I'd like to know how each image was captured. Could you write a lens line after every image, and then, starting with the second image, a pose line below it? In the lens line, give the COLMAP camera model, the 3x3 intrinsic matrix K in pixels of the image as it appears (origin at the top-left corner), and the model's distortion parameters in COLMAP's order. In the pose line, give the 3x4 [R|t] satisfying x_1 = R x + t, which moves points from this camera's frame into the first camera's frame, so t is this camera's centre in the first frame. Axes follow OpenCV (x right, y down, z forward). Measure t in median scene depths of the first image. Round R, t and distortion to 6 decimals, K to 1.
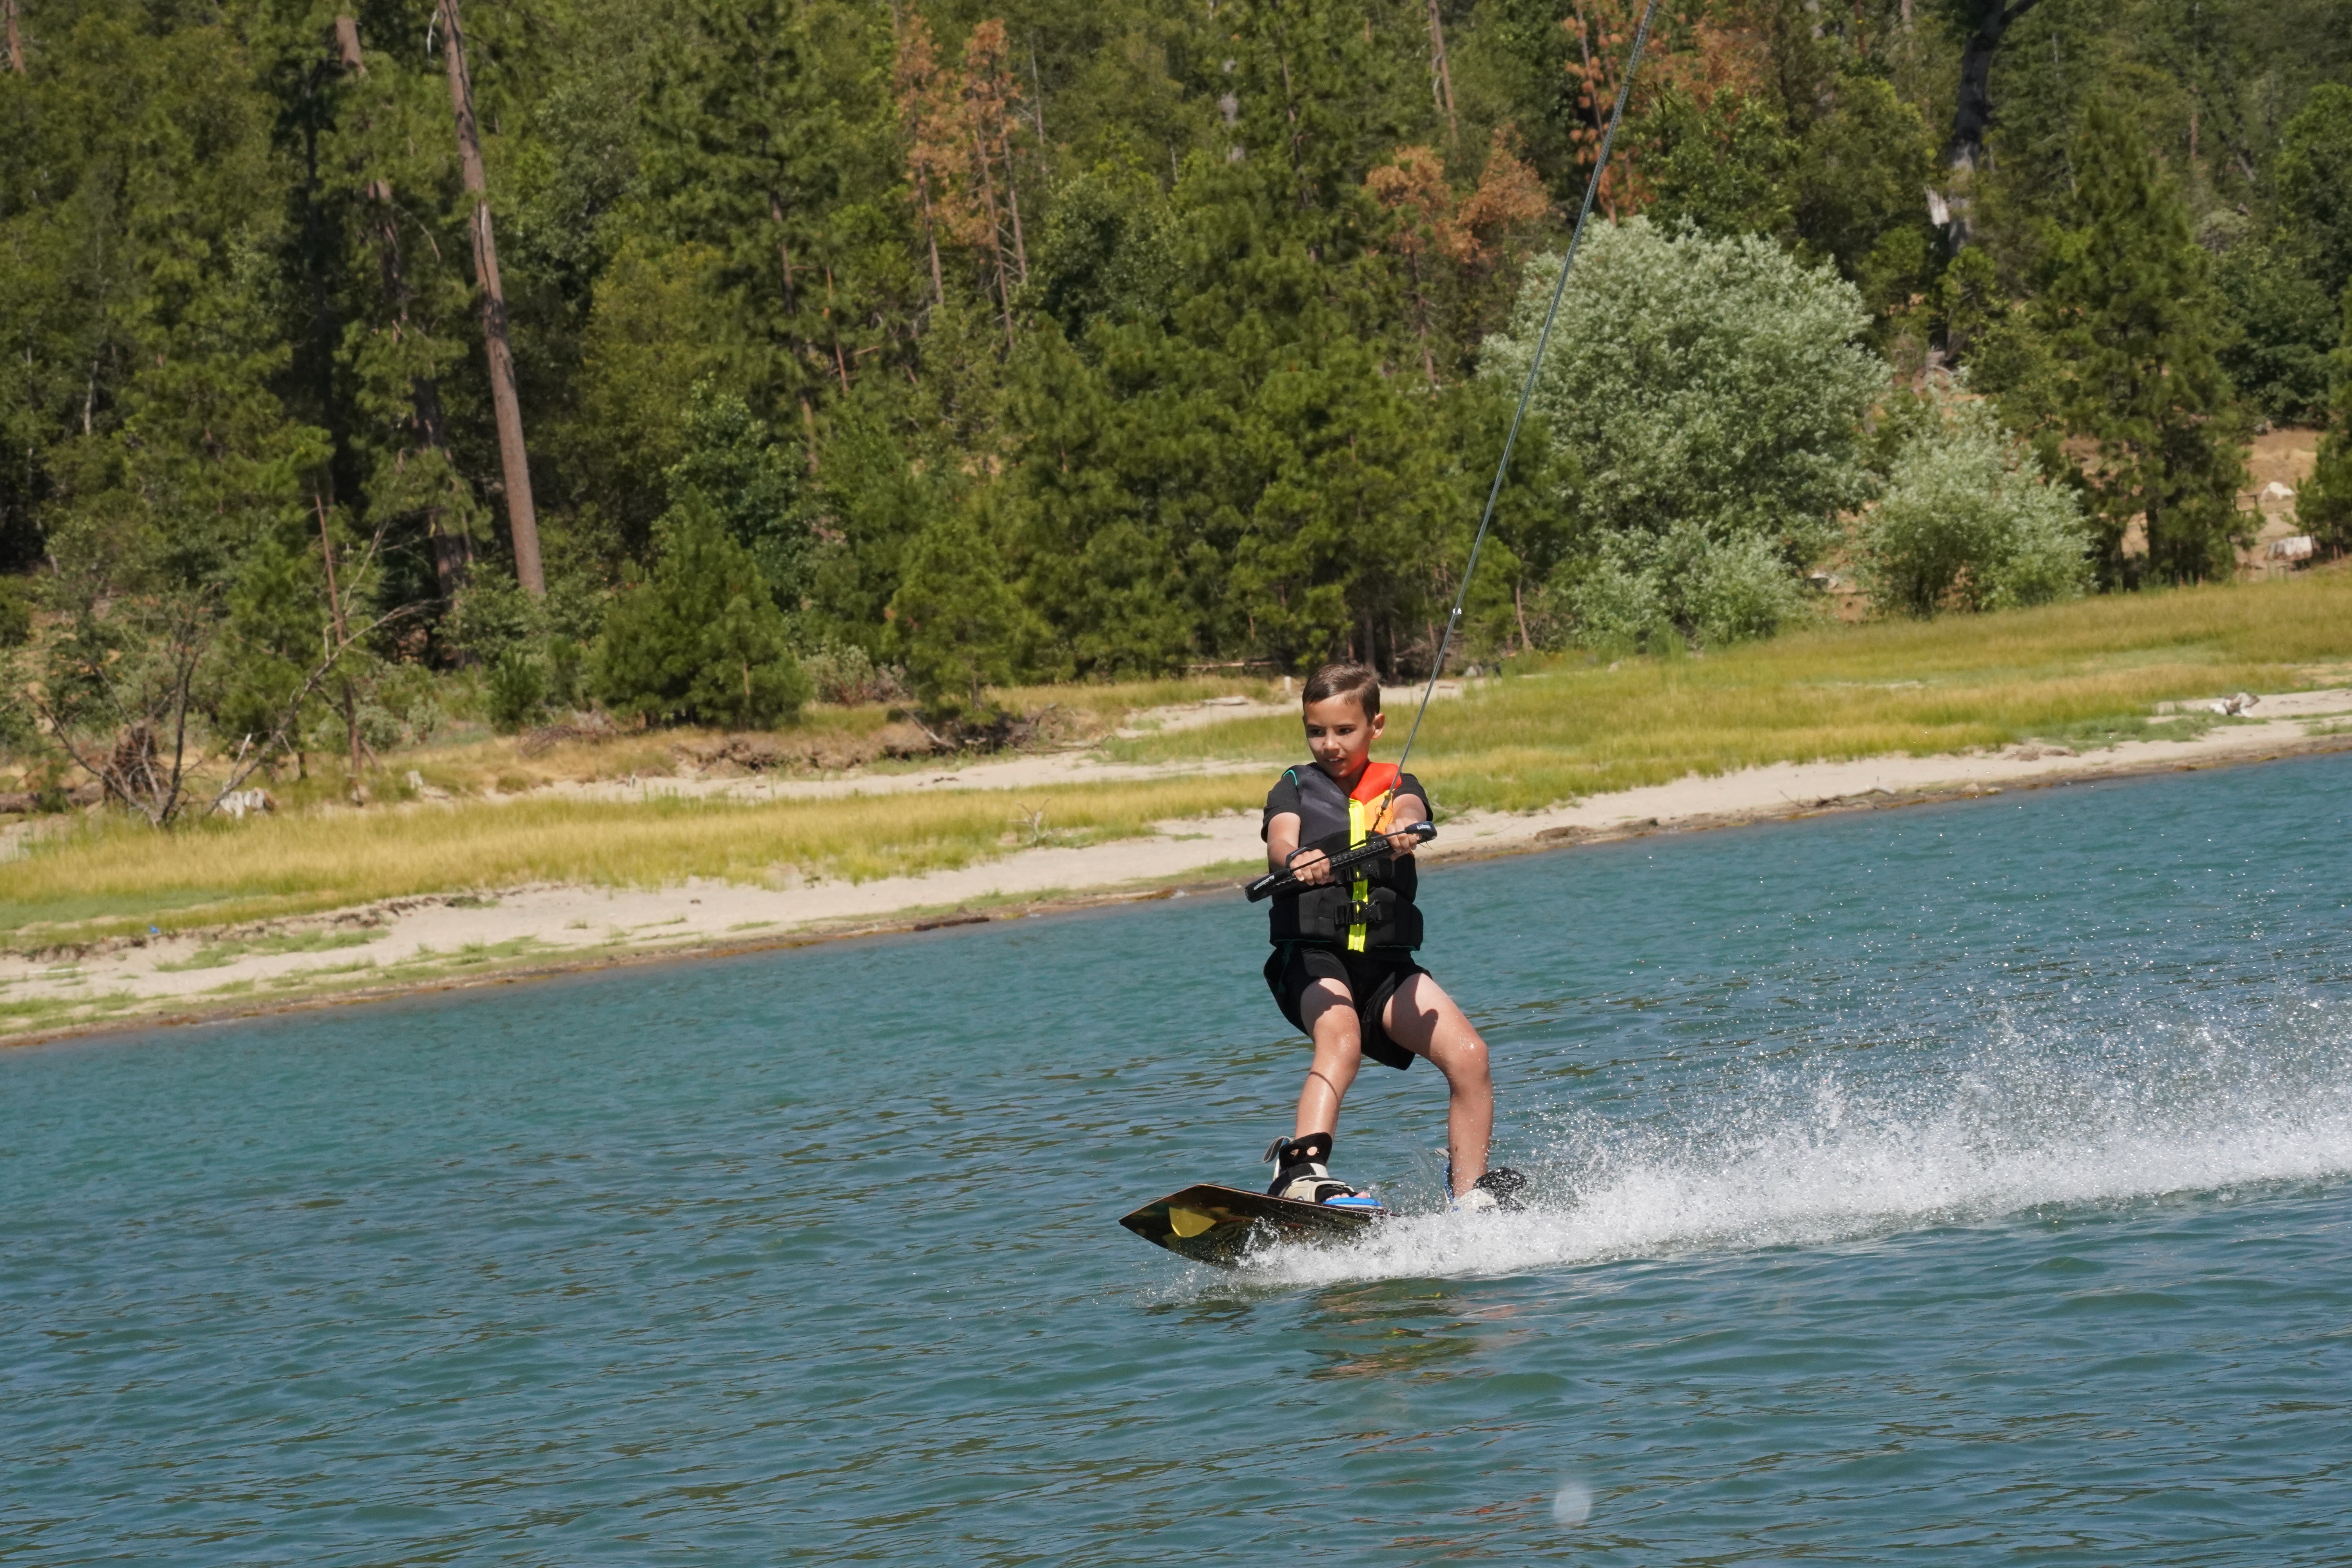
lens RADIAL K [[10464.6, 0, 1189.4], [0, 10464.6, 793.1], [0, 0, 1]] dist [1.678010, 0.000000]
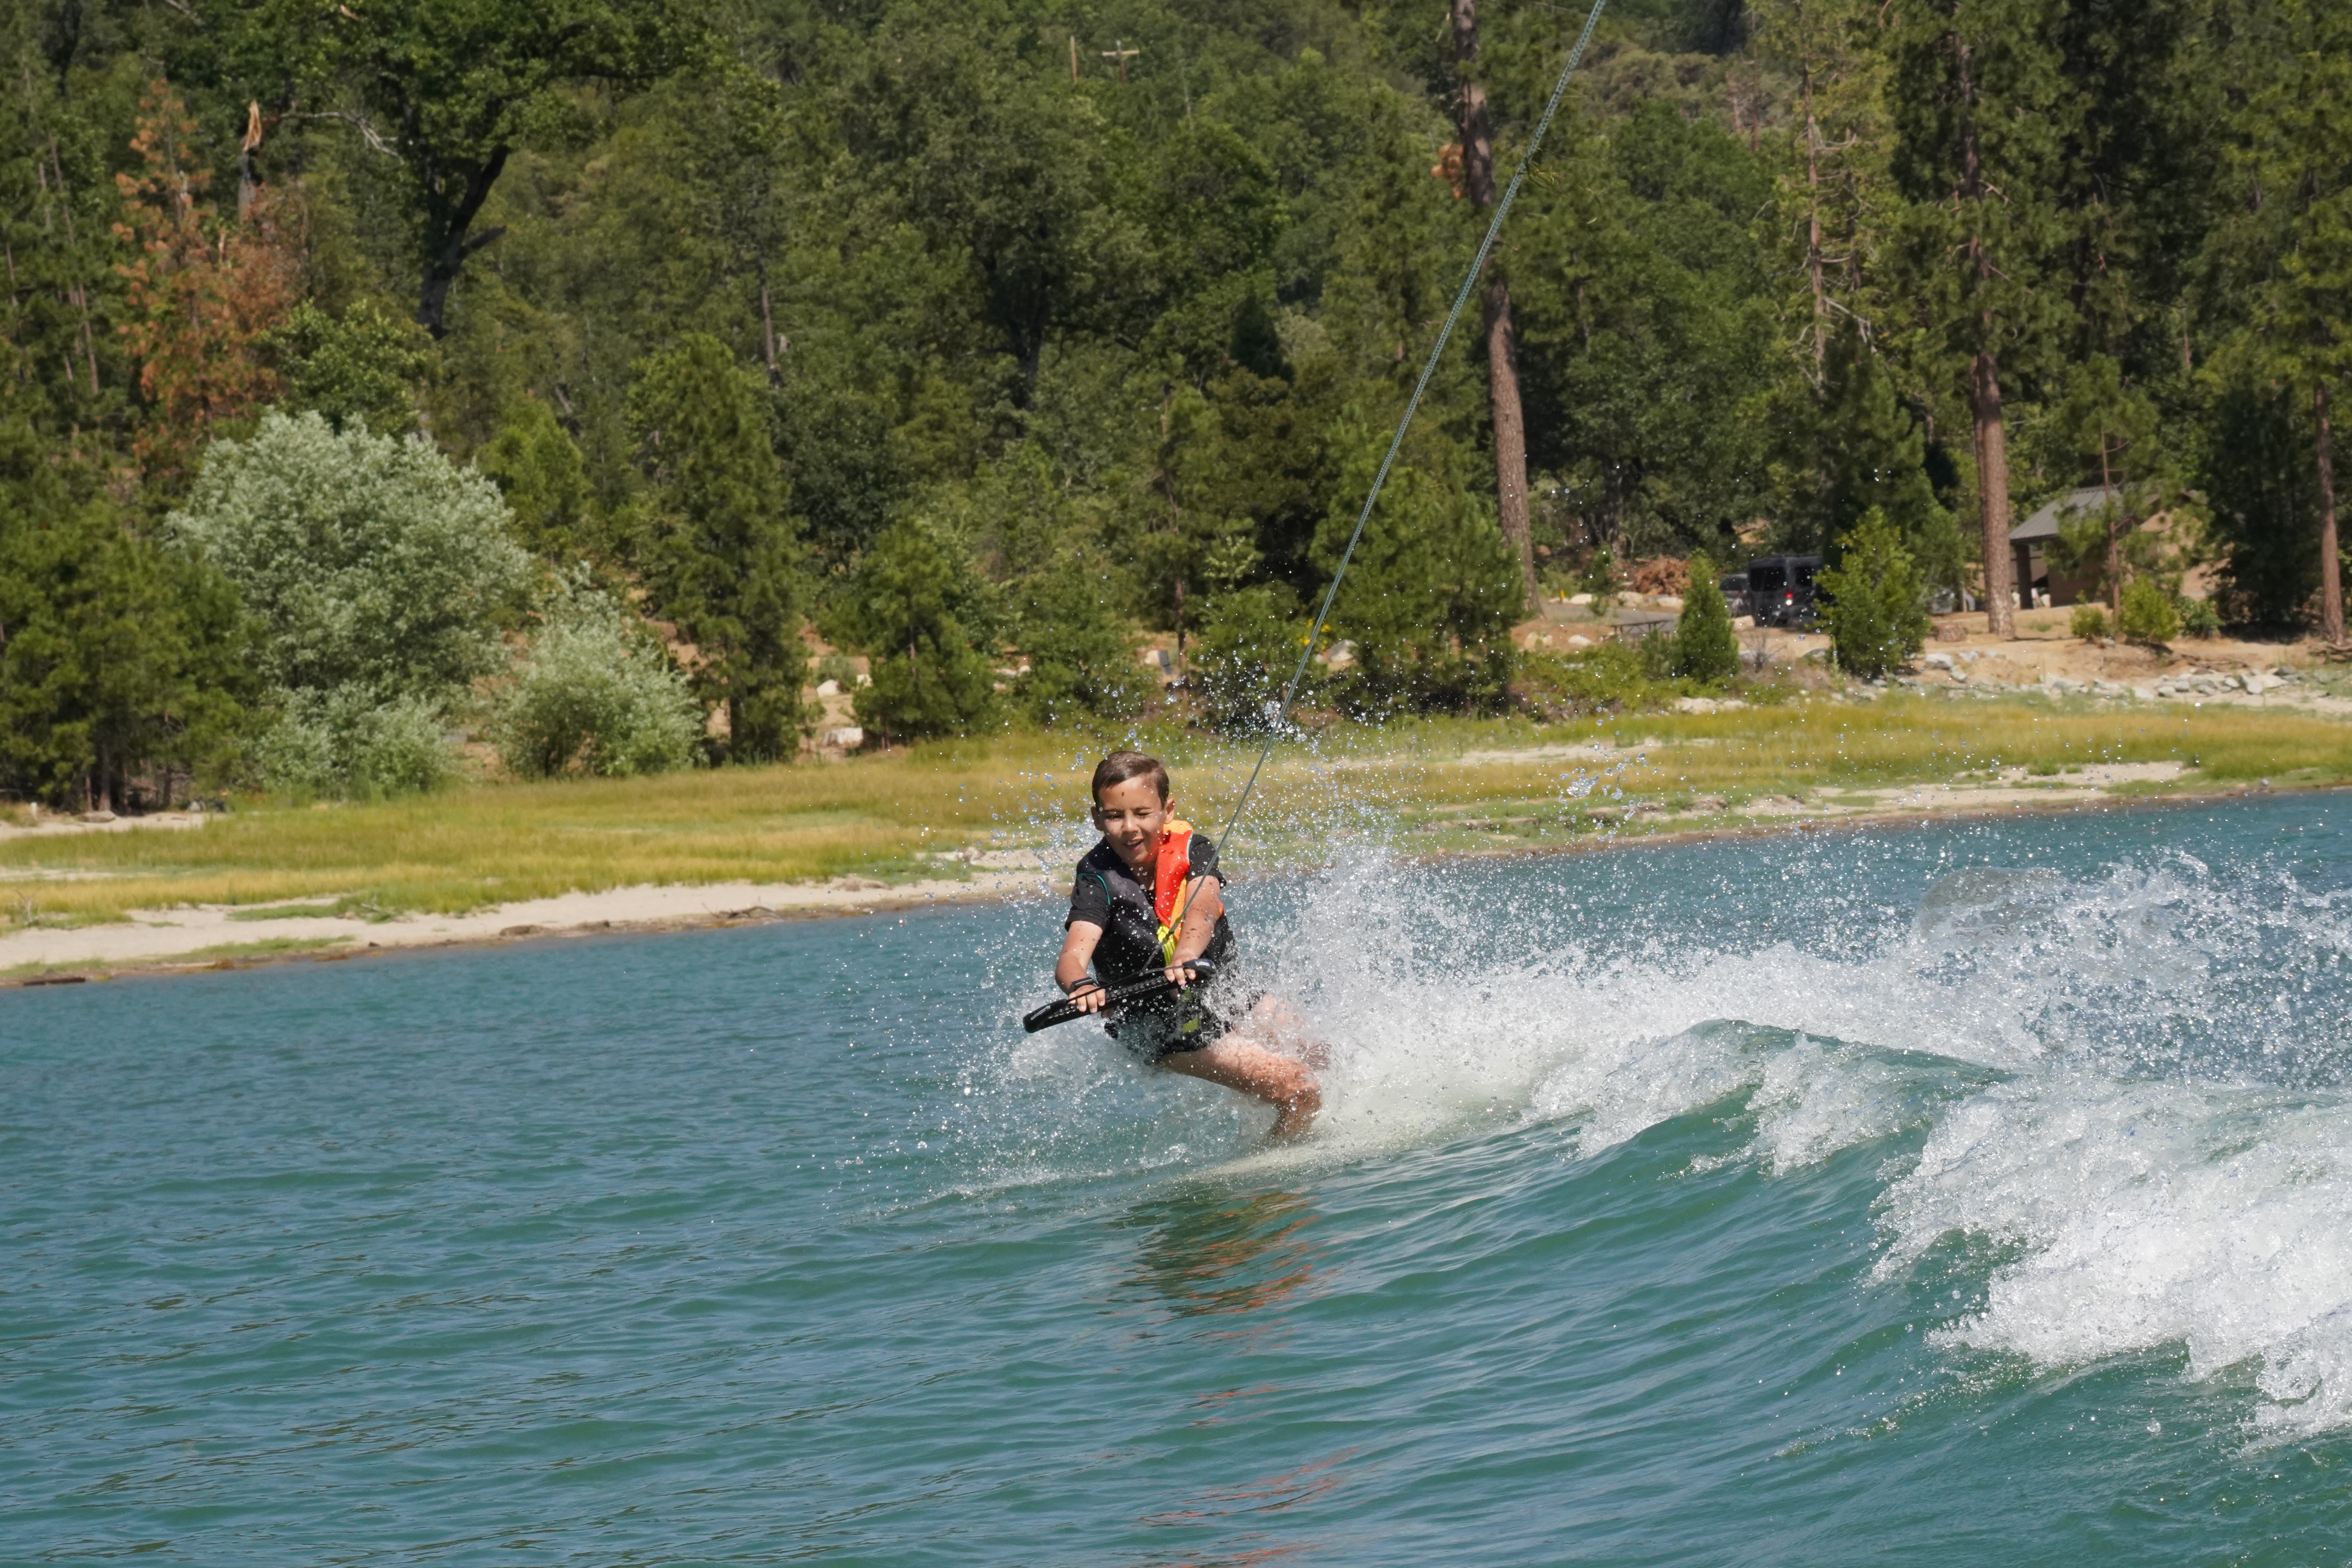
lens RADIAL K [[10464.6, 0, 1170.6], [0, 10464.6, 786.2], [0, 0, 1]] dist [1.678010, 0.000000]
pose [[0.980755, 0.045717, 0.189817, -0.080829], [-0.041738, 0.998818, -0.024911, 0.009548], [-0.190732, 0.016509, 0.981503, -0.126028]]
